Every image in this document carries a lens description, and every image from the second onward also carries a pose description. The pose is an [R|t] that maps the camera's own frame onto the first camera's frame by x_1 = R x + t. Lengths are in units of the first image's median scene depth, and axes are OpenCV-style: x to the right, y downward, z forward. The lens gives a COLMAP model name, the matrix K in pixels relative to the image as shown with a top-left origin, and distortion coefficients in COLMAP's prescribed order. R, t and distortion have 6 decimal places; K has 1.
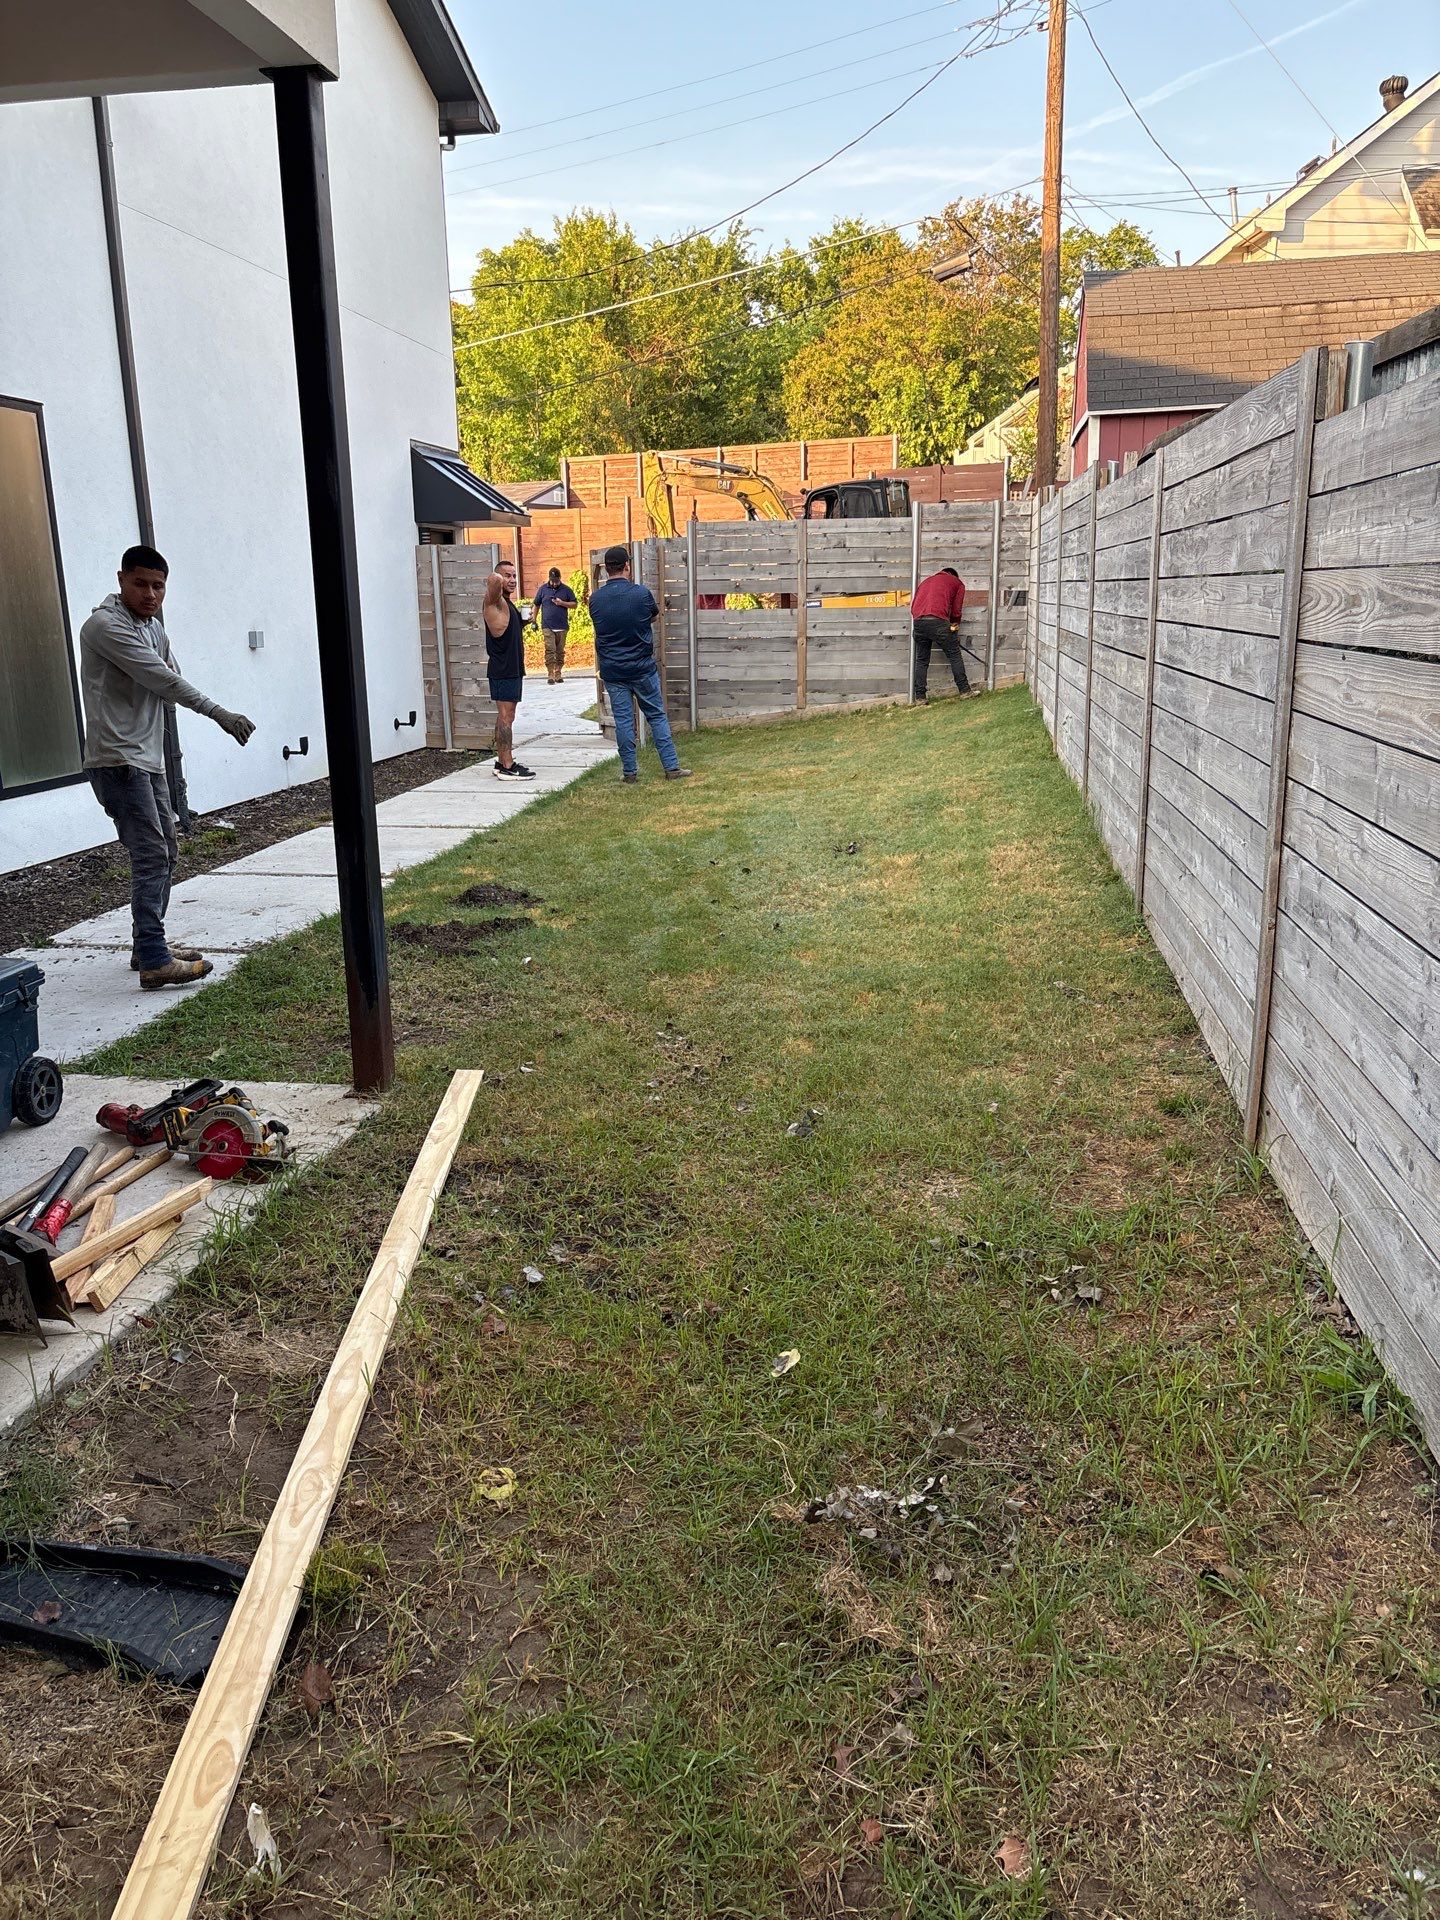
lens RADIAL K [[1433.2, 0, 720.0], [0, 1433.2, 960.0], [0, 0, 1]] dist [0.093268, -0.102556]
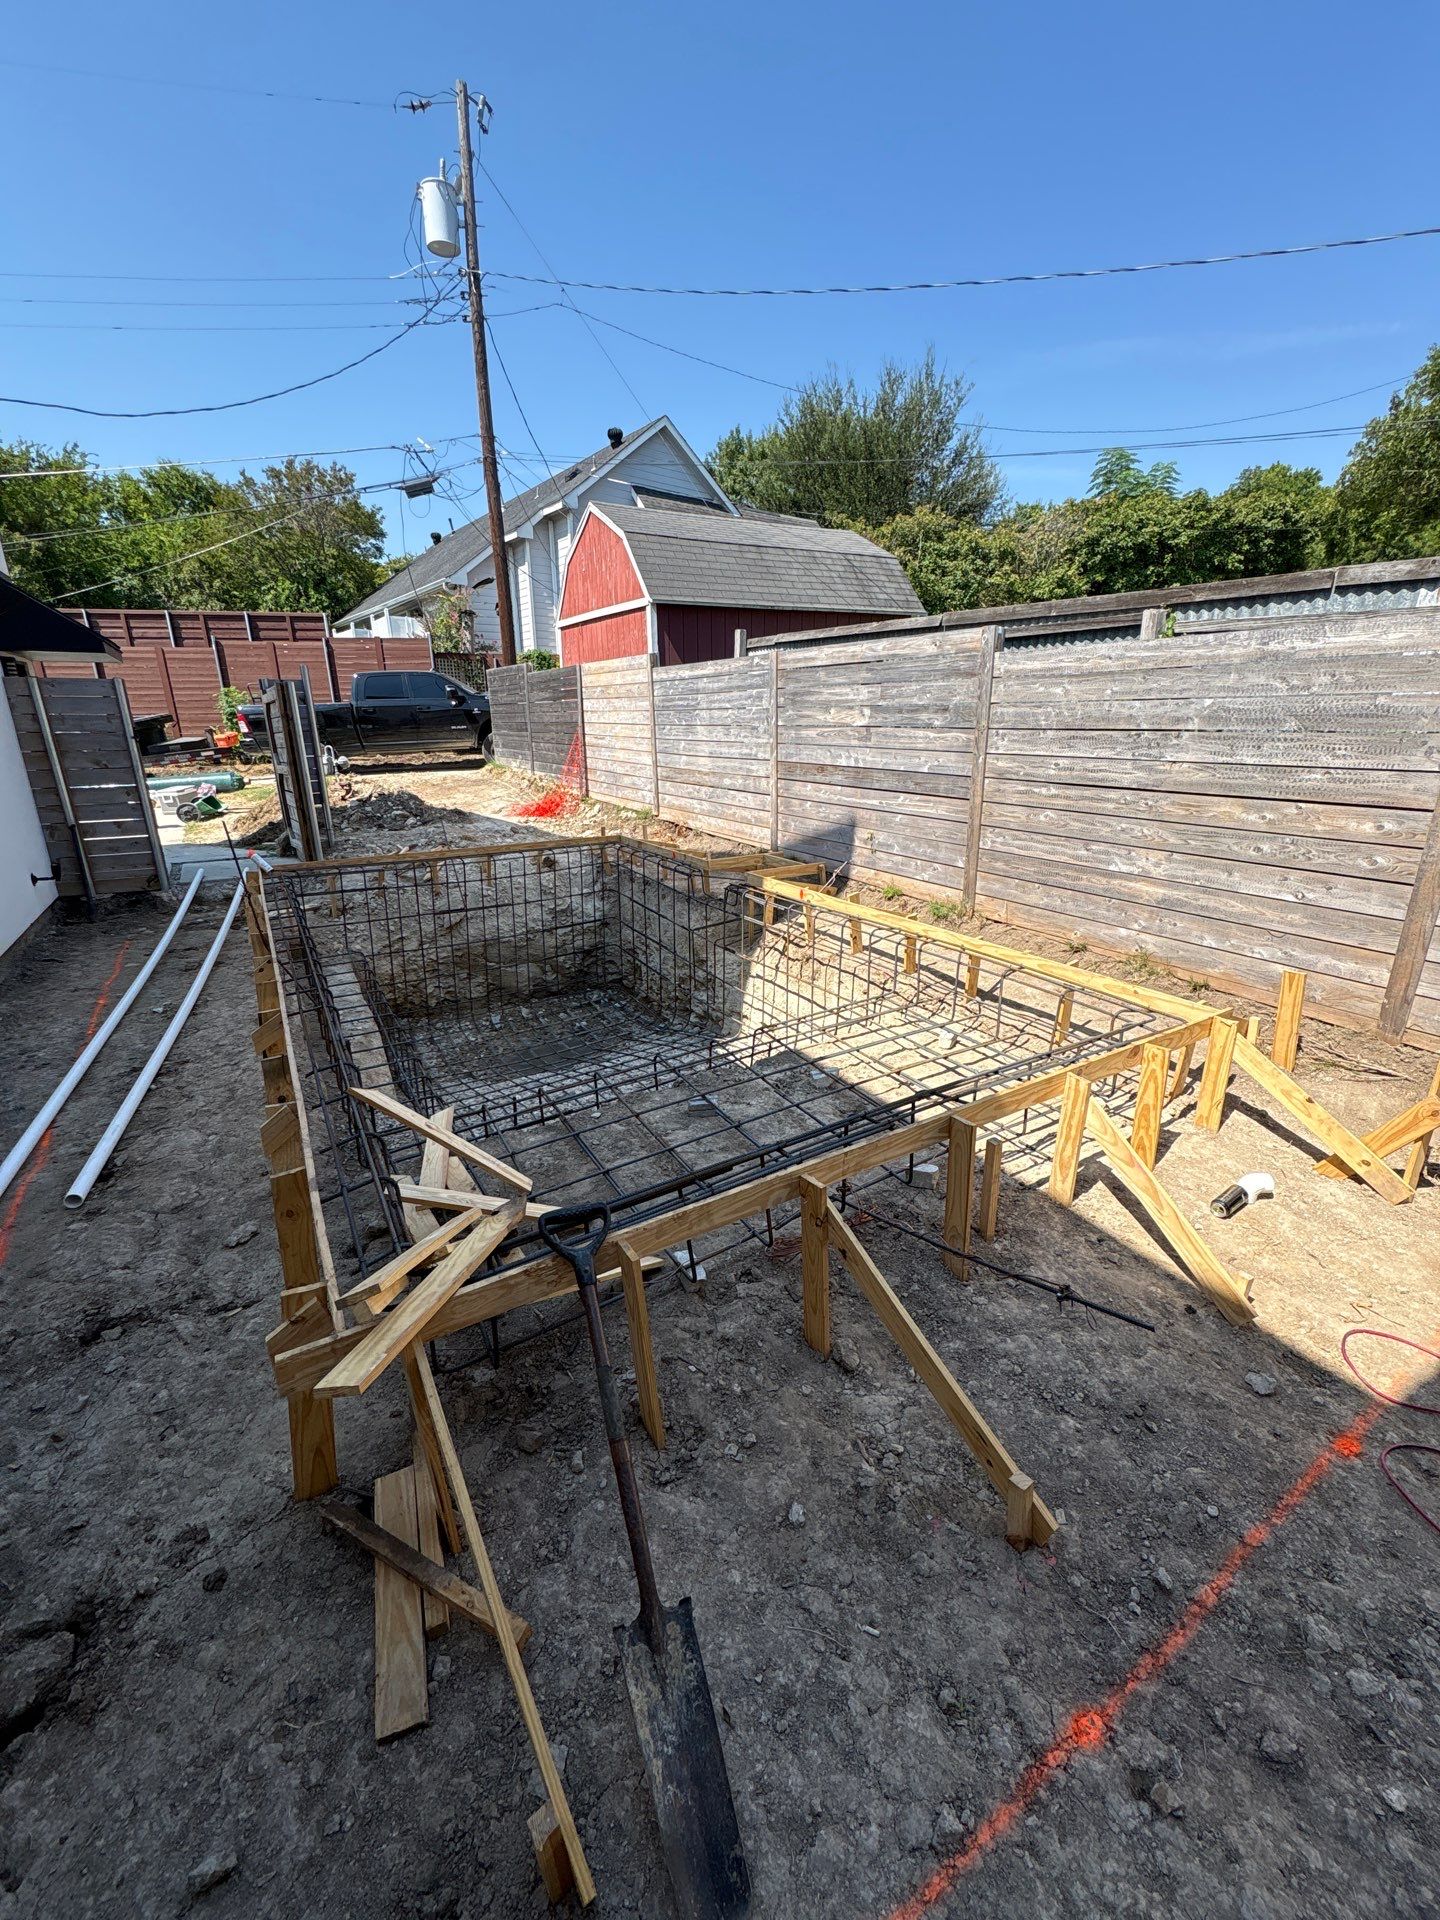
lens RADIAL K [[764.2, 0, 720.0], [0, 764.2, 960.0], [0, 0, 1]] dist [0.001019, 0.000242]
pose [[0.770818, -0.183352, 0.610100, -0.175180], [0.151724, 0.982966, 0.103716, -0.089324], [-0.618725, 0.012620, 0.785507, 0.332378]]
